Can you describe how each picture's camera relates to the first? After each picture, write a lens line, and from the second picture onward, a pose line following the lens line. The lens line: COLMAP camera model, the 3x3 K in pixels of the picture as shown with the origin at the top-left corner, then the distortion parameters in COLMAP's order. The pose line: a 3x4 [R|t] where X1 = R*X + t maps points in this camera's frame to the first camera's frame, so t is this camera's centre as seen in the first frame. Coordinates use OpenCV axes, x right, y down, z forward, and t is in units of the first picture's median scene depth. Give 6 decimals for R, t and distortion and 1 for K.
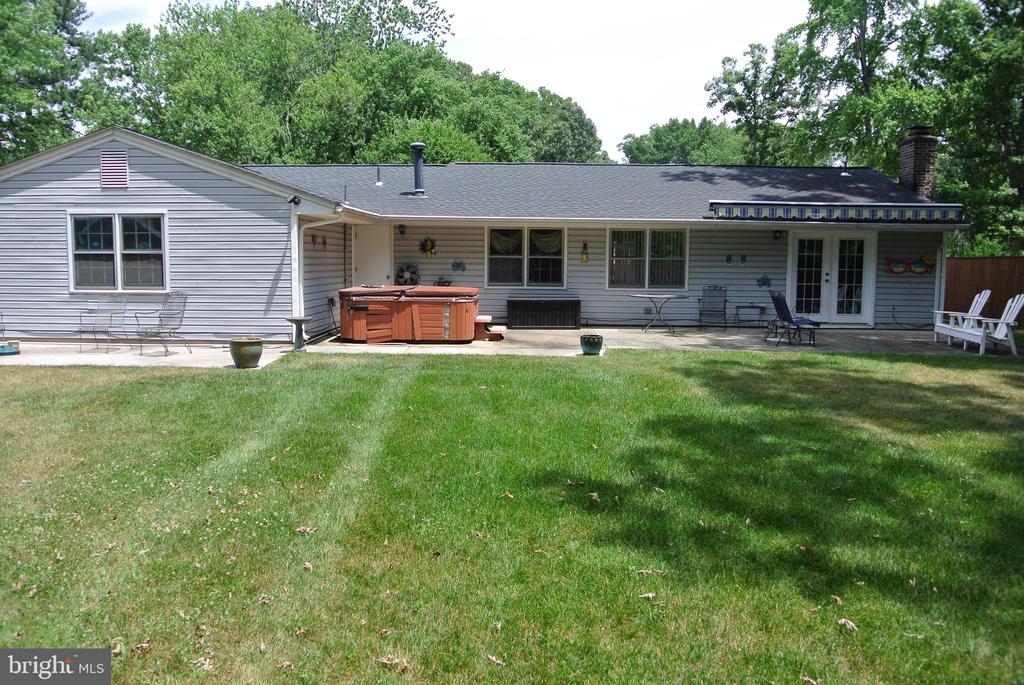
lens RADIAL K [[820.6, 0, 506.5], [0, 820.6, 348.9], [0, 0, 1]] dist [-0.085240, 0.033481]
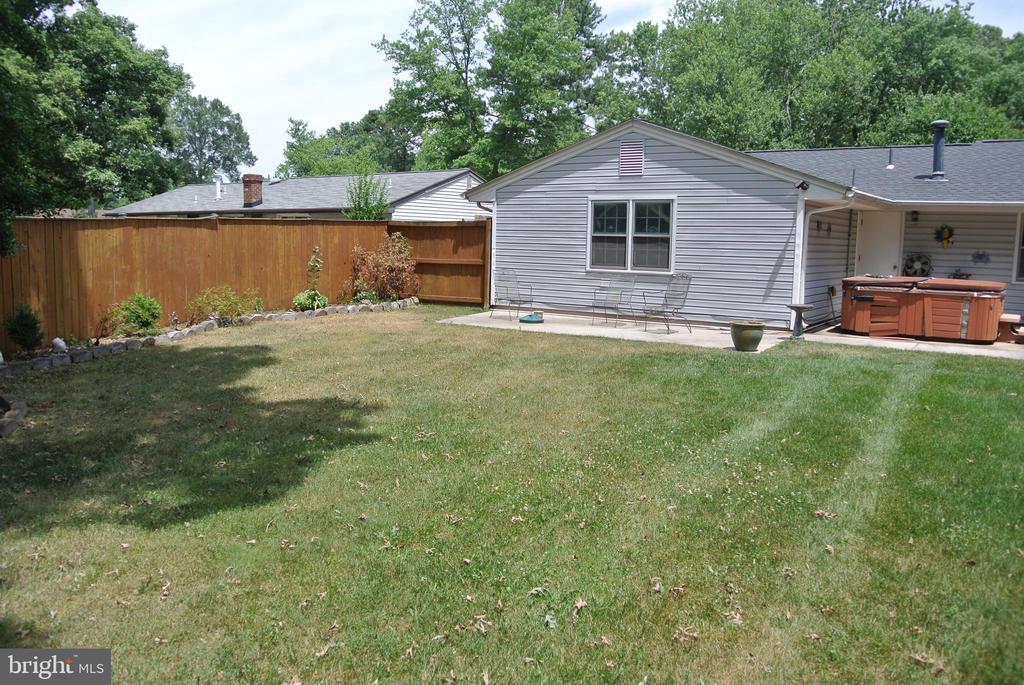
lens RADIAL K [[820.6, 0, 492.2], [0, 820.6, 347.0], [0, 0, 1]] dist [-0.085240, 0.033481]
pose [[0.830433, 0.079100, -0.551474, -0.017160], [-0.071311, 0.996819, 0.035594, 0.003570], [0.552536, 0.009767, 0.833432, -0.017761]]
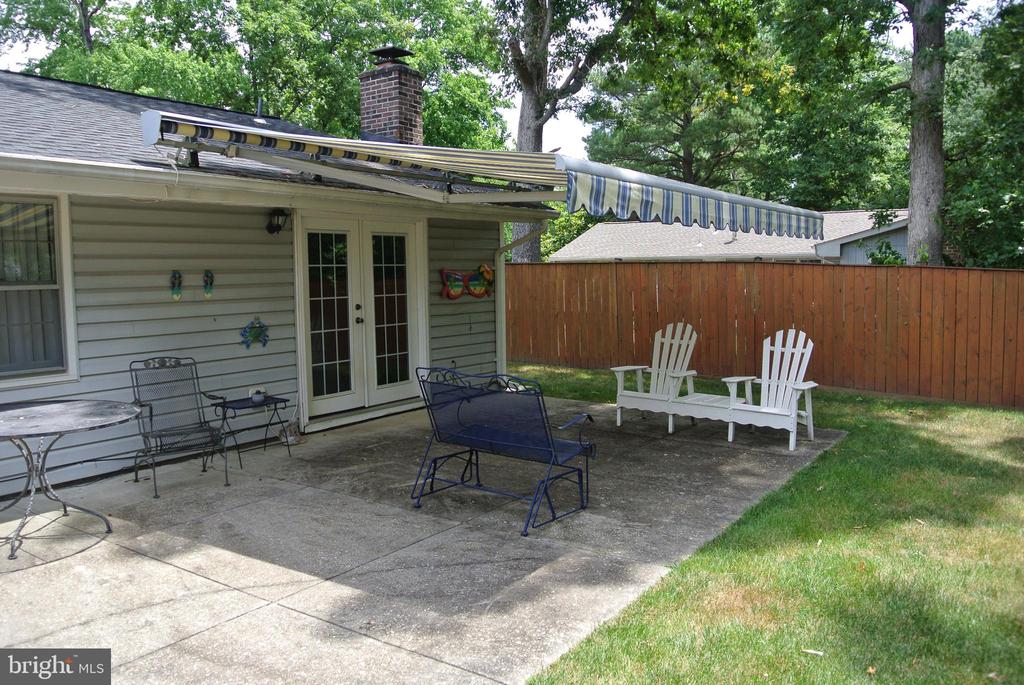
lens RADIAL K [[820.6, 0, 511.1], [0, 820.6, 343.1], [0, 0, 1]] dist [-0.085240, 0.033481]
pose [[0.539880, -0.087359, 0.837197, 0.051769], [0.108015, 0.993567, 0.034021, -0.099071], [-0.834783, 0.072063, 0.545843, 0.845886]]
